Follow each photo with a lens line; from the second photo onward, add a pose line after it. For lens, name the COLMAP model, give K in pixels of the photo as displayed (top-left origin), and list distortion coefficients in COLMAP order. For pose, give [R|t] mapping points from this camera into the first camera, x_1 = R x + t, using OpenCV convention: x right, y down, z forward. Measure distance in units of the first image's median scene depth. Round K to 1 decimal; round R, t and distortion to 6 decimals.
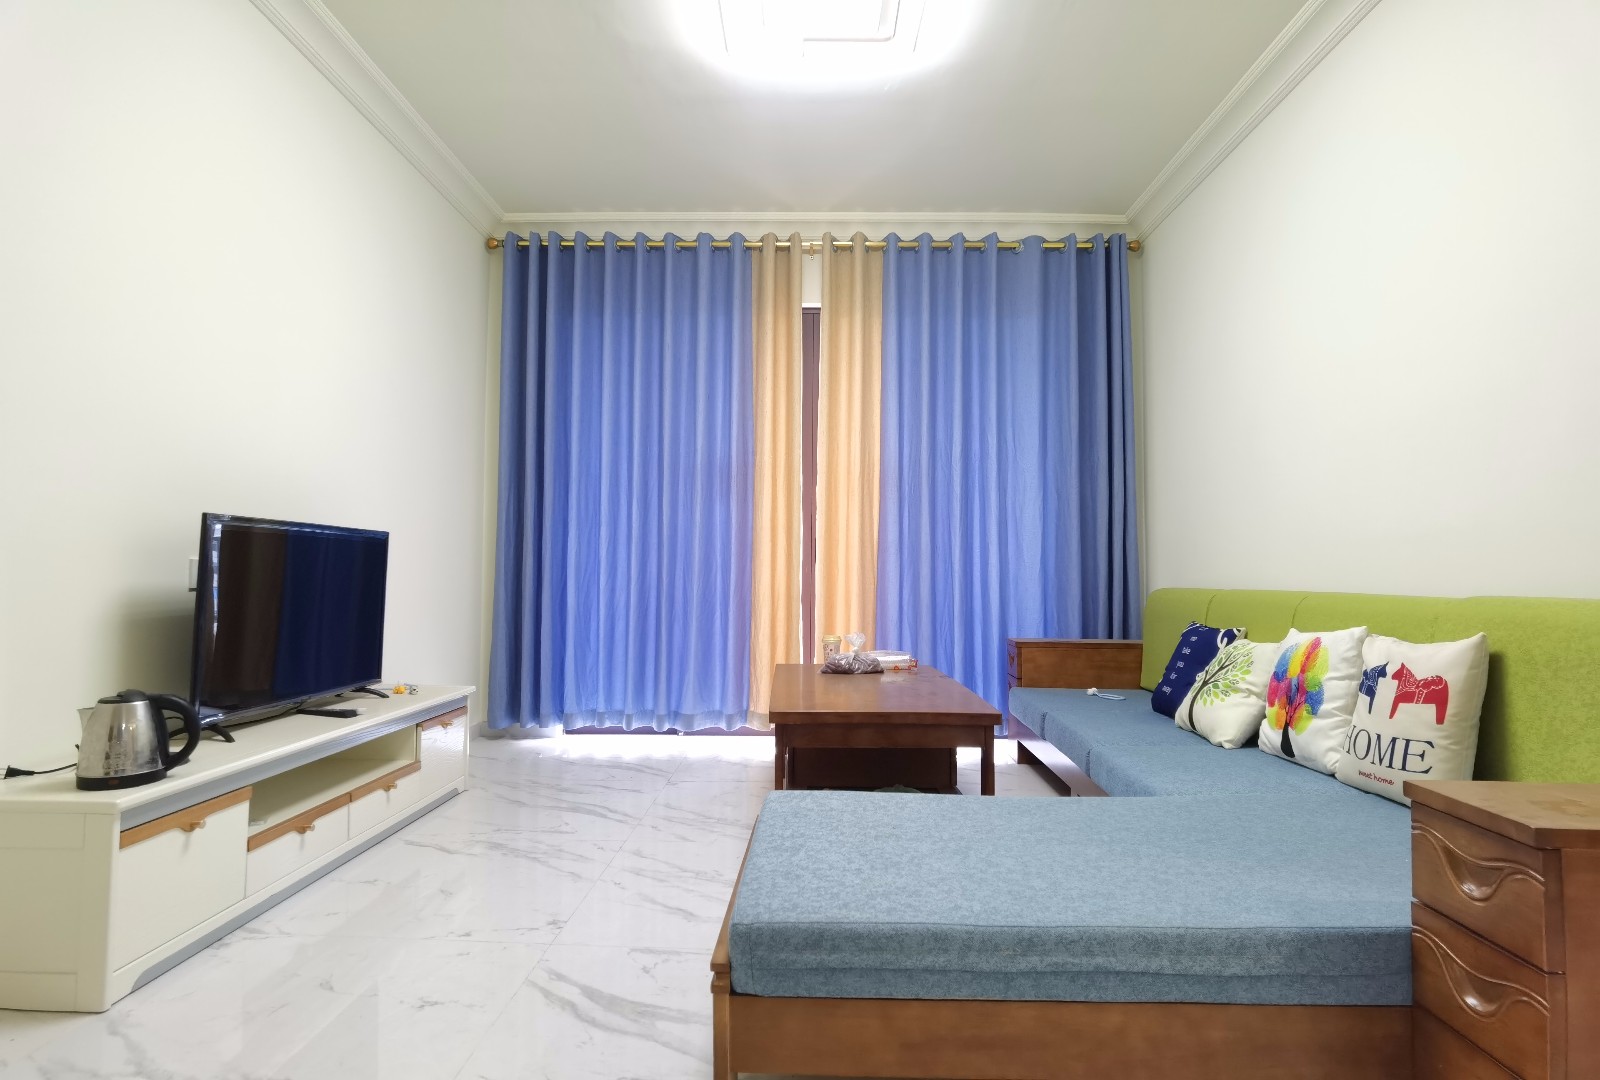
lens RADIAL K [[844.3, 0, 801.8], [0, 844.3, 539.2], [0, 0, 1]] dist [-0.046650, 0.023085]
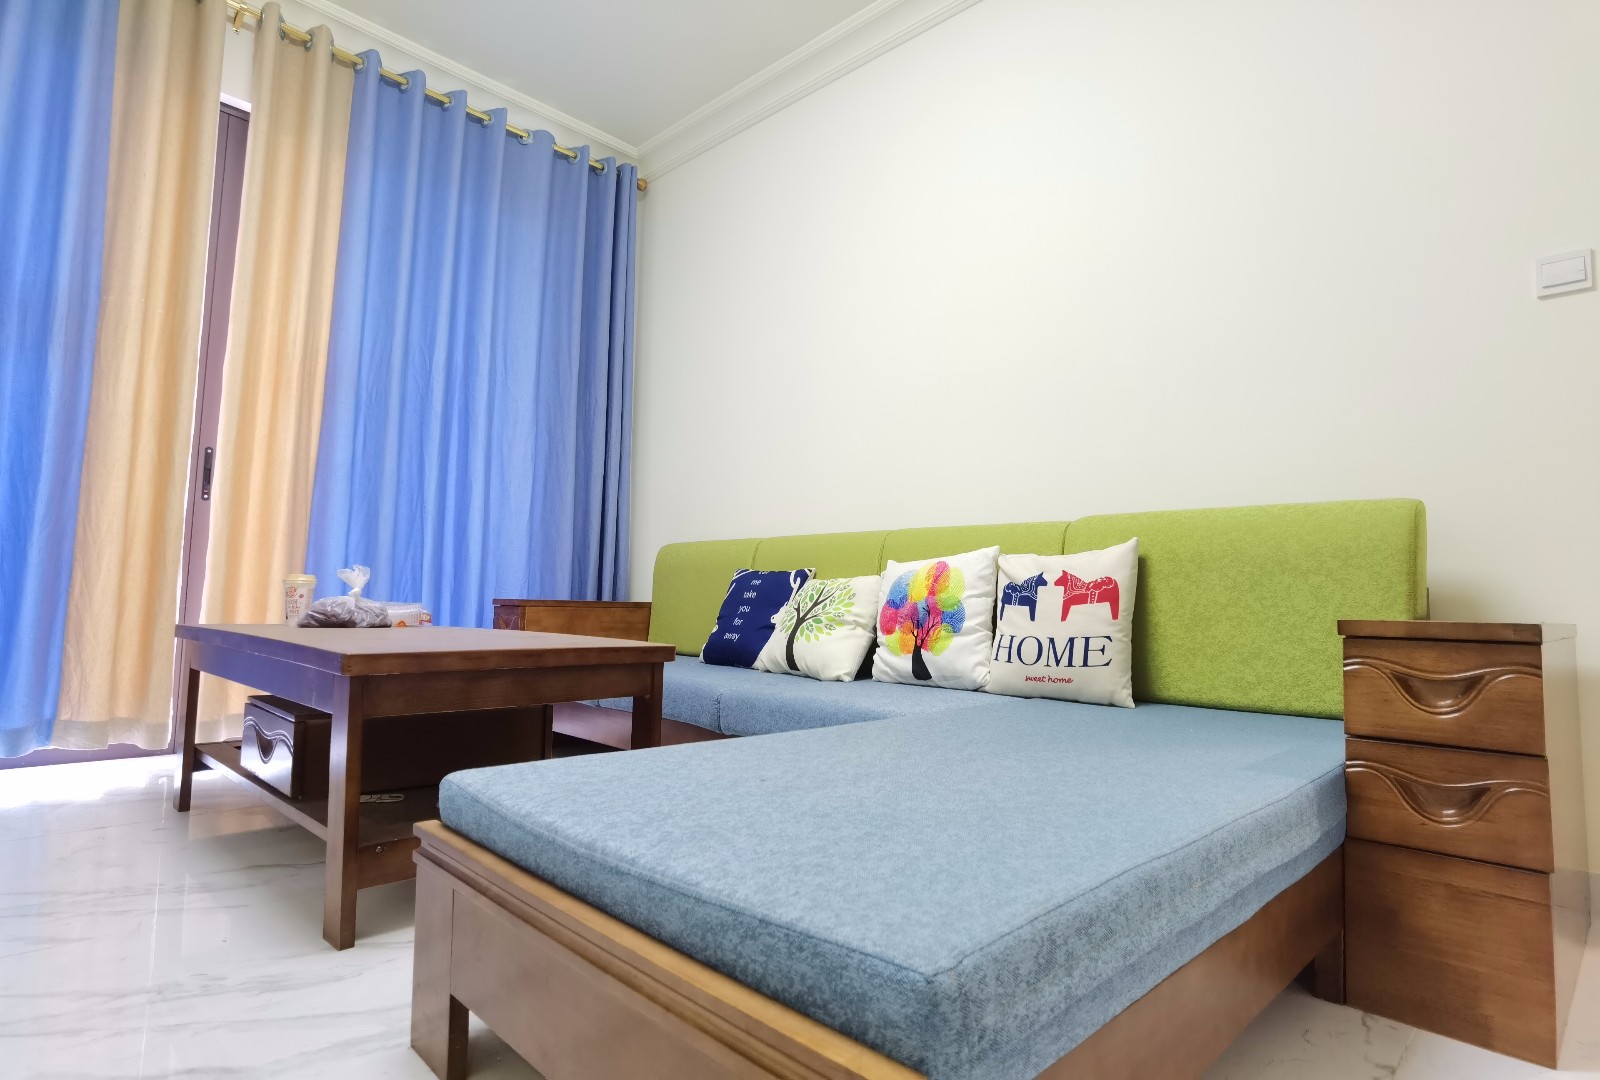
lens RADIAL K [[844.3, 0, 801.9], [0, 844.3, 535.6], [0, 0, 1]] dist [-0.046650, 0.023085]
pose [[0.689253, 0.065747, 0.721531, -0.191840], [-0.048290, 0.997828, -0.044794, 0.111111], [-0.722909, -0.003968, 0.690931, 0.323763]]
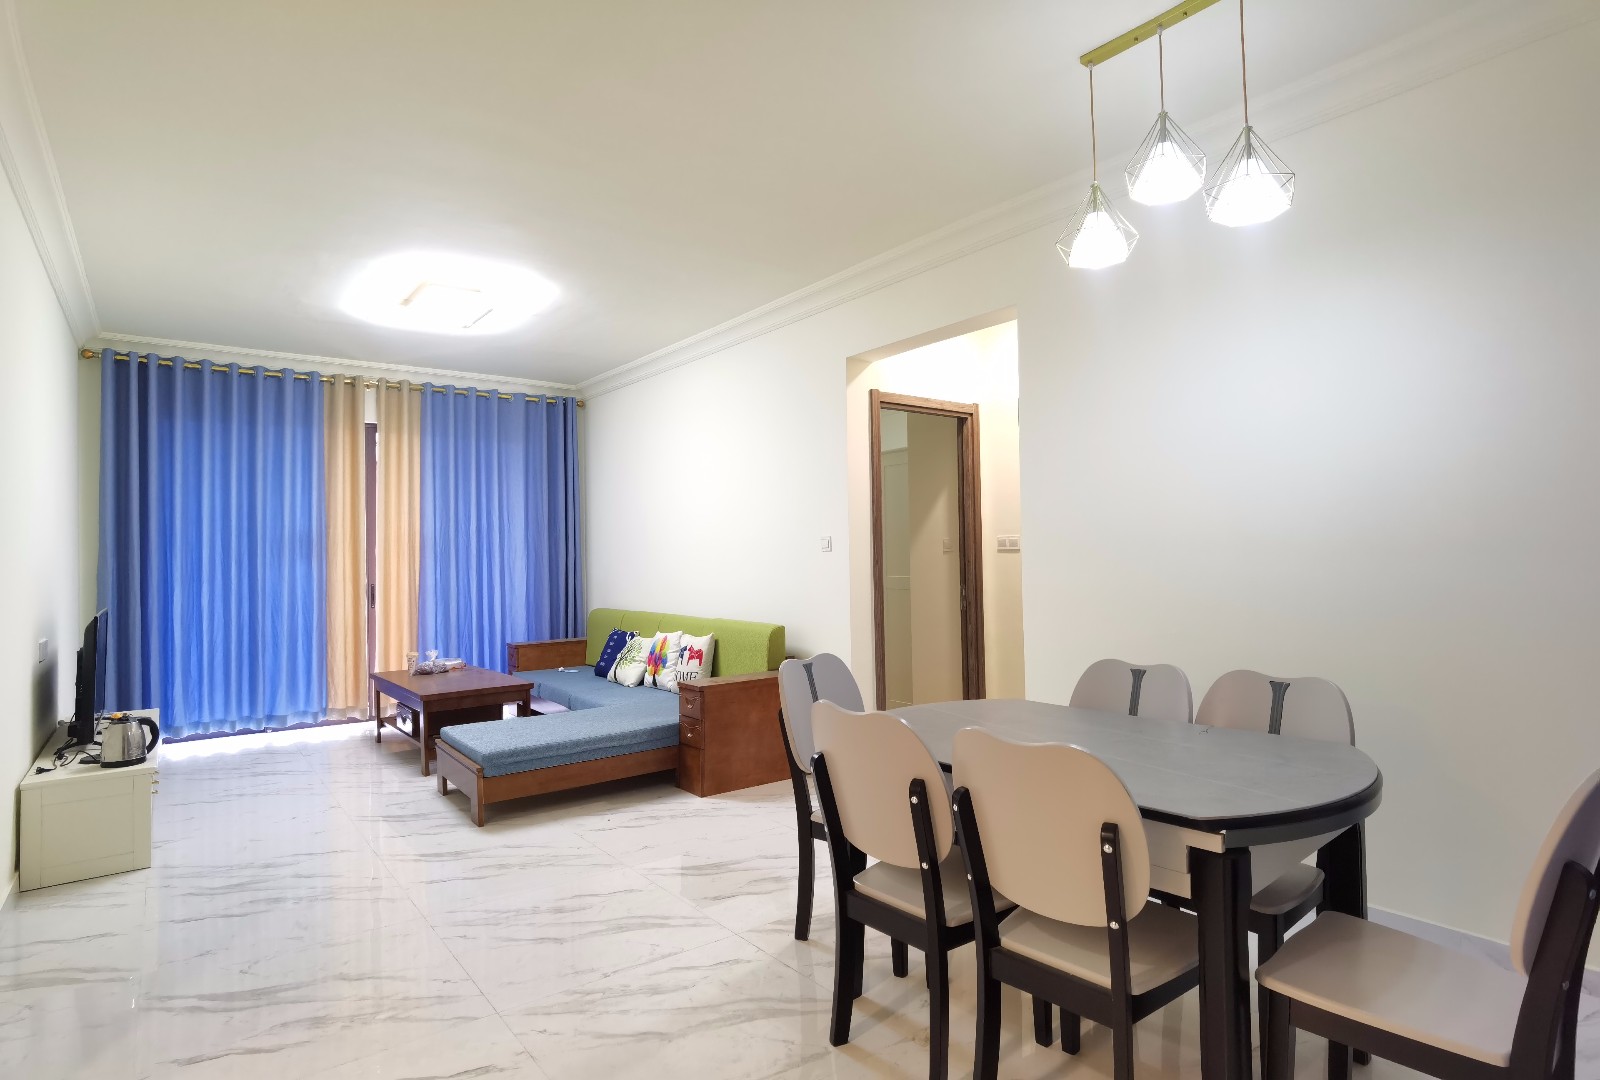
lens RADIAL K [[844.3, 0, 791.0], [0, 844.3, 537.2], [0, 0, 1]] dist [-0.046650, 0.023085]
pose [[0.789922, -0.010030, 0.613125, -0.448809], [0.001177, 0.999889, 0.014841, -0.155951], [-0.613206, -0.011002, 0.789846, -0.879424]]
